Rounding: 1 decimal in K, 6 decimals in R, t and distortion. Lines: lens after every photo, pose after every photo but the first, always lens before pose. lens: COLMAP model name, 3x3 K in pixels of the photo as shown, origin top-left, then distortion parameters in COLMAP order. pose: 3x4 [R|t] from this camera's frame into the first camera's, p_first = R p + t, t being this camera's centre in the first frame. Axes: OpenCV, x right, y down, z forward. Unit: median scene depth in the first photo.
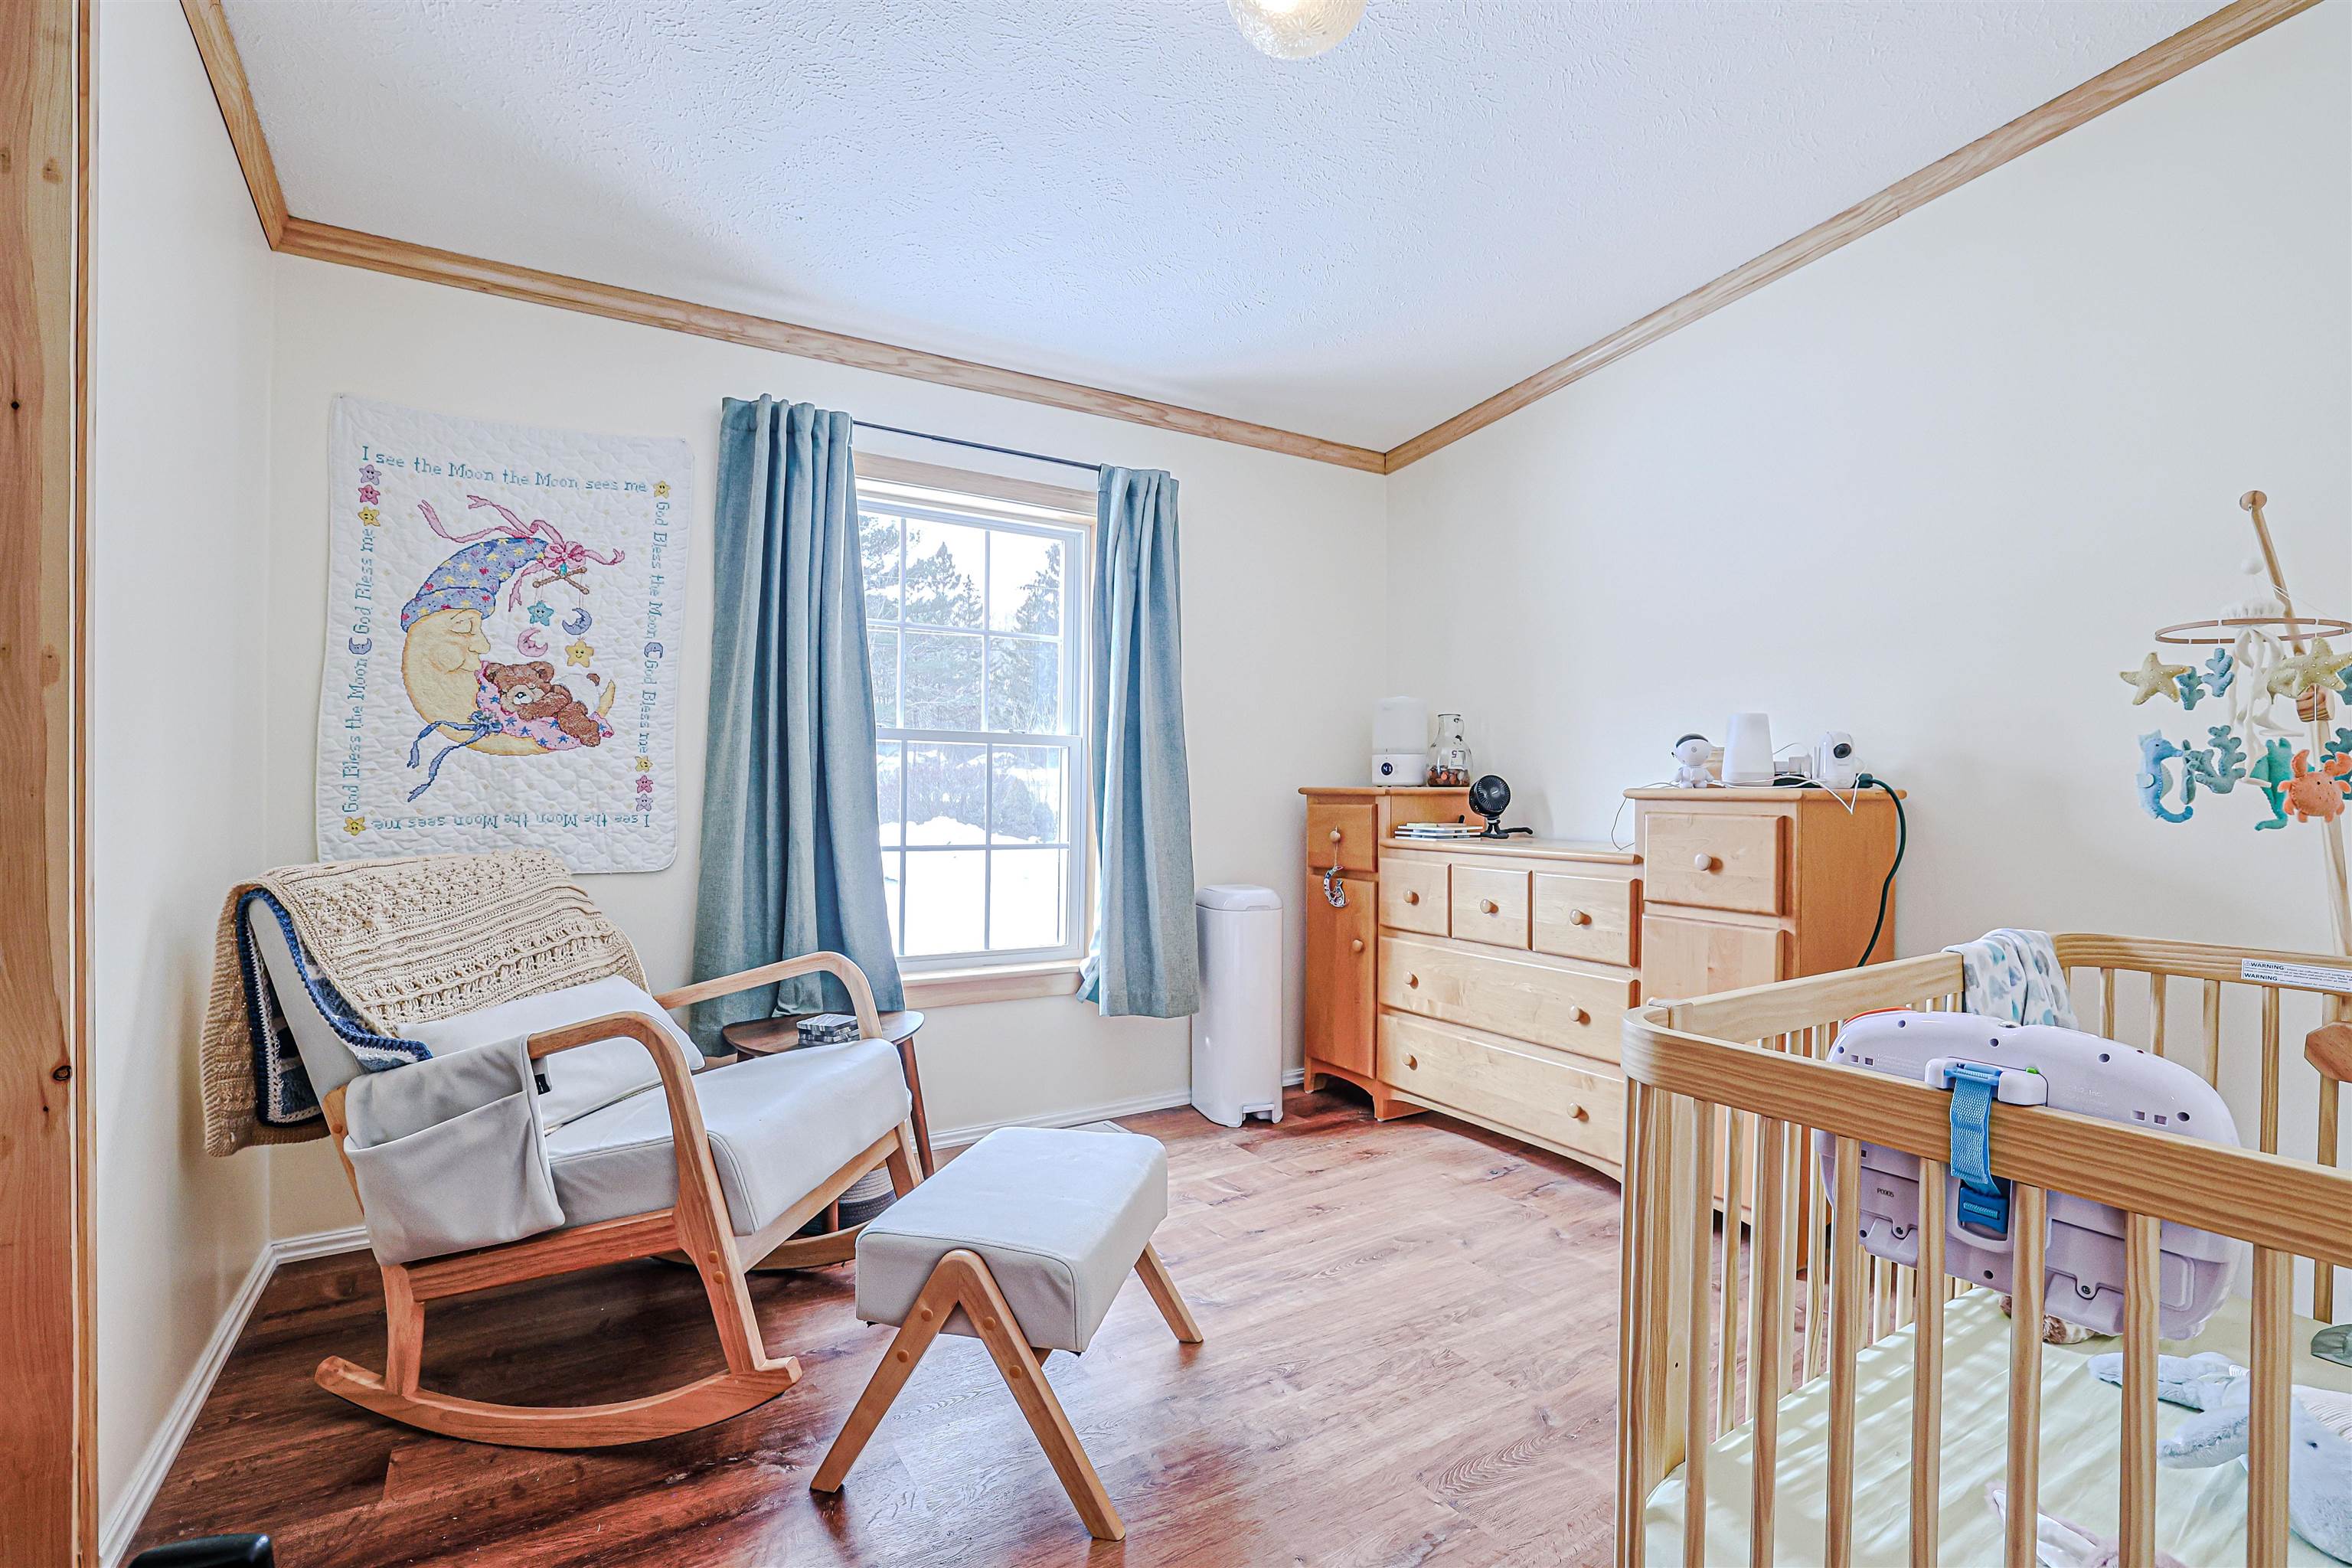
lens RADIAL K [[1077.0, 0, 1176.1], [0, 1077.0, 796.6], [0, 0, 1]] dist [-0.036980, 0.009251]
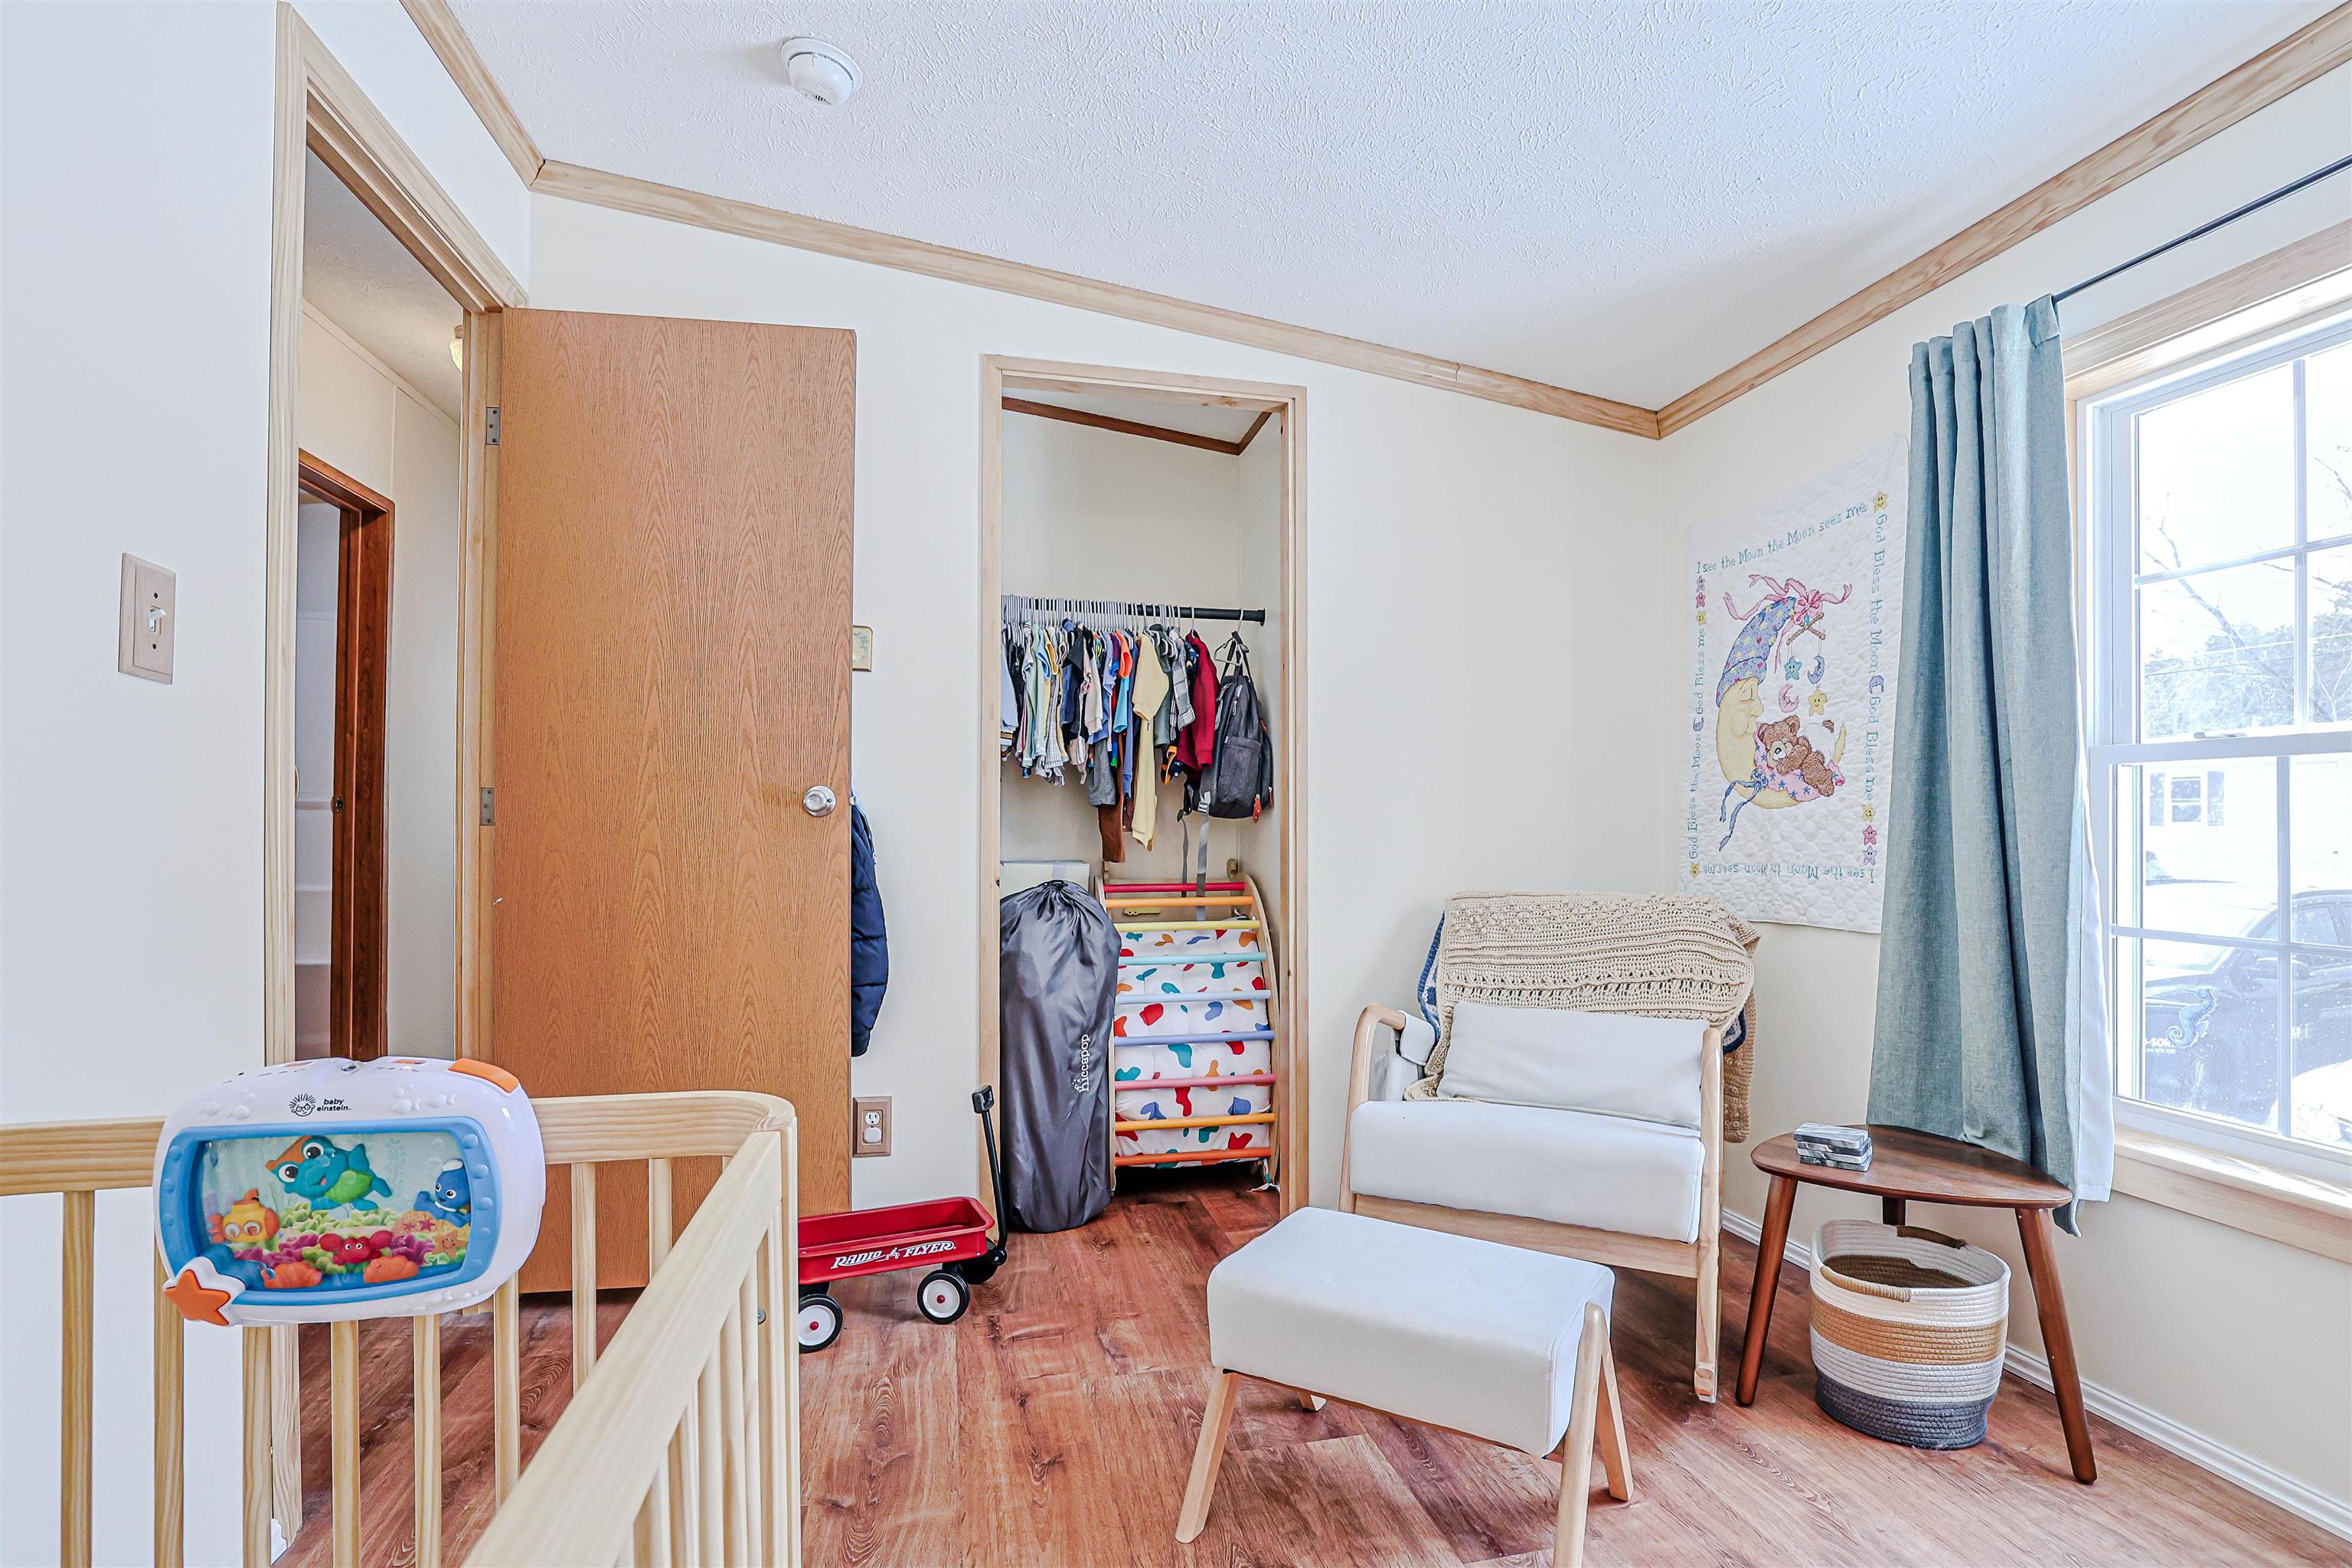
lens RADIAL K [[1077.0, 0, 1154.4], [0, 1077.0, 804.6], [0, 0, 1]] dist [-0.036980, 0.009251]
pose [[-0.351677, -0.025014, -0.935787, 0.556853], [-0.000893, 0.999651, -0.026385, -0.013629], [0.936121, -0.008443, -0.351576, 0.760454]]
